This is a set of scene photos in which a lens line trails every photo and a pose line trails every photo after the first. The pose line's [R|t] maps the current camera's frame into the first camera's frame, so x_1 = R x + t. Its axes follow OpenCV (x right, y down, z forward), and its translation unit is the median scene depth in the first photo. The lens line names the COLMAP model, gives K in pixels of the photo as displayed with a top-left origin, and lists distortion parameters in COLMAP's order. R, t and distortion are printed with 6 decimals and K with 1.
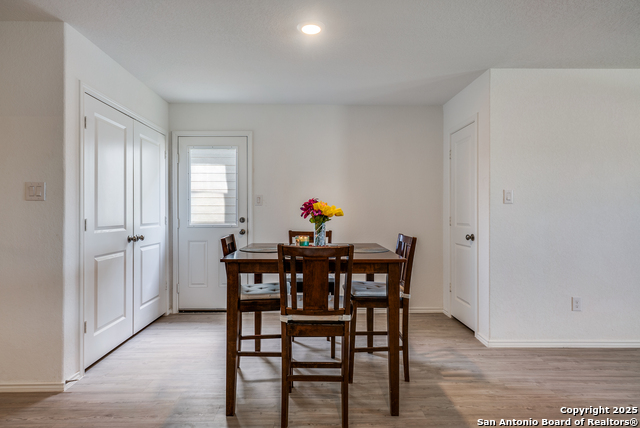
lens RADIAL K [[364.9, 0, 314.3], [0, 364.9, 213.8], [0, 0, 1]] dist [0.022253, 0.002946]
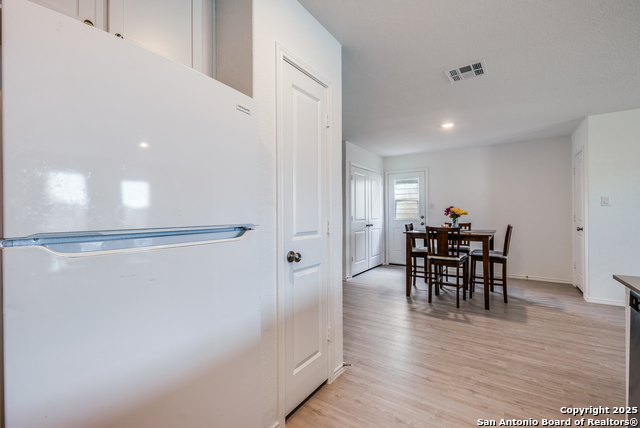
lens RADIAL K [[280.2, 0, 318.0], [0, 280.2, 214.7], [0, 0, 1]] dist [0.004867, -0.001806]
pose [[0.818460, -0.003296, -0.574554, 0.232562], [0.004413, 0.999990, 0.000551, 0.001862], [0.574546, -0.002986, 0.818467, -0.567890]]
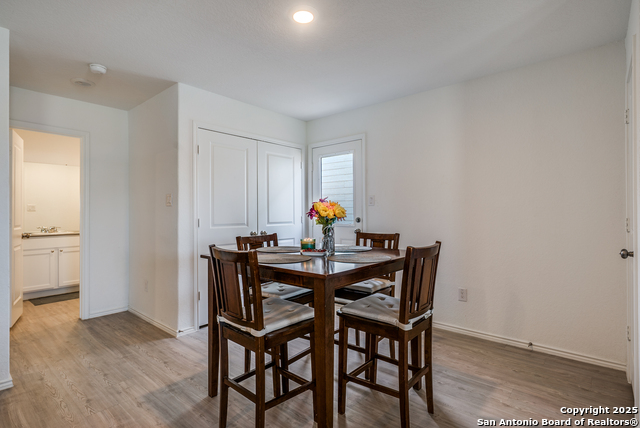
lens RADIAL K [[323.8, 0, 323.2], [0, 323.8, 213.7], [0, 0, 1]] dist [0.016337, 0.000474]
pose [[0.748171, -0.004319, -0.663491, 0.446360], [0.004531, 0.999989, -0.001400, -0.000187], [0.663490, -0.001959, 0.748183, 0.319647]]
